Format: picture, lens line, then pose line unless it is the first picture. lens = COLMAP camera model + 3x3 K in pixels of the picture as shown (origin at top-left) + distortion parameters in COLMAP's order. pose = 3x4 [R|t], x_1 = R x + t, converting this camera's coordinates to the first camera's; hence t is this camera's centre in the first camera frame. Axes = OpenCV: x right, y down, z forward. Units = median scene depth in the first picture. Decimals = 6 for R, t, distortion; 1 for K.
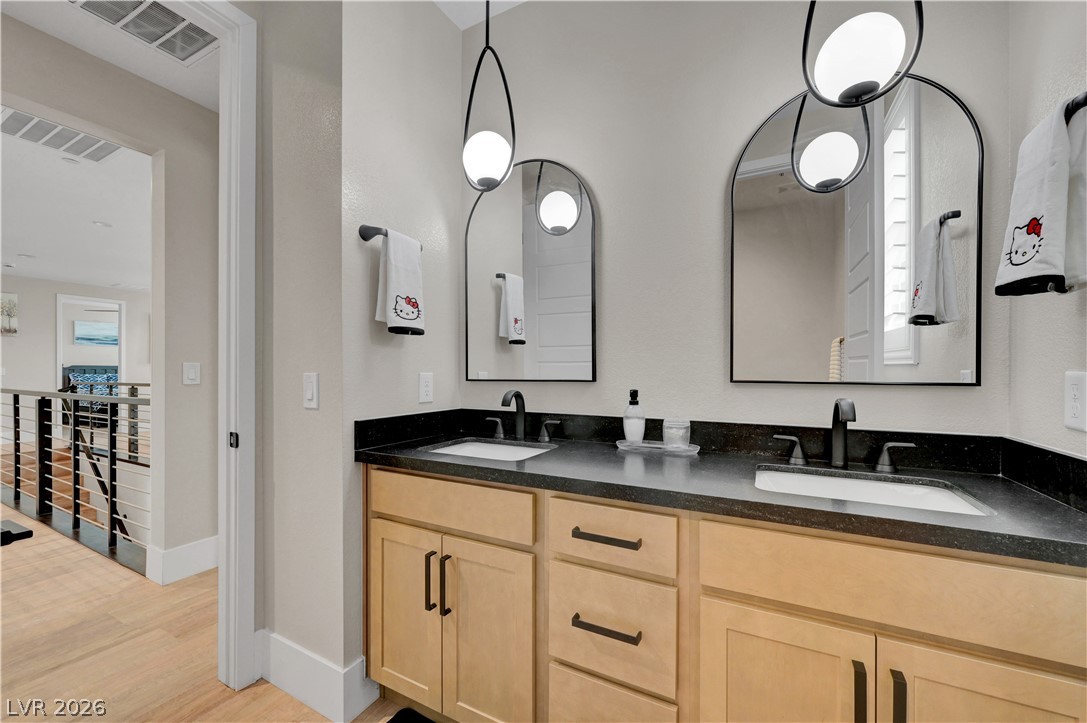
lens RADIAL K [[426.7, 0, 545.8], [0, 426.7, 365.0], [0, 0, 1]] dist [-0.000999, -0.000168]
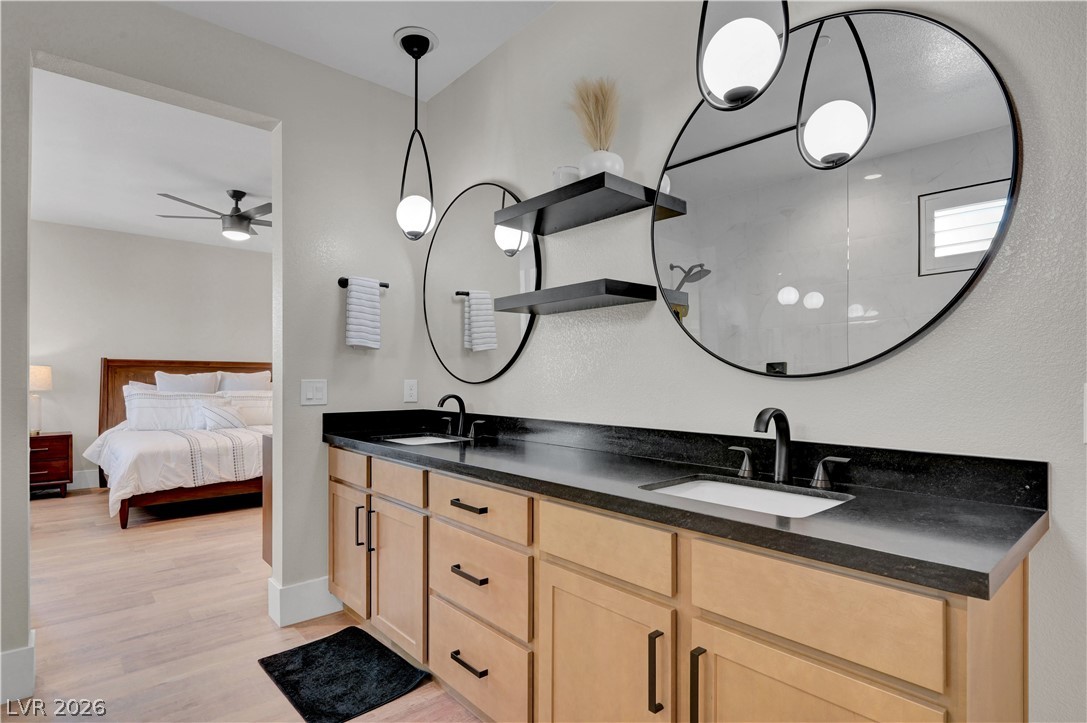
lens RADIAL K [[559.9, 0, 544.8], [0, 559.9, 370.9], [0, 0, 1]] dist [-0.003750, -0.000012]
pose [[0.934896, -0.003367, -0.354905, 0.722560], [0.003453, 0.999994, -0.000392, -0.007852], [0.354905, -0.000859, 0.934902, -0.394773]]
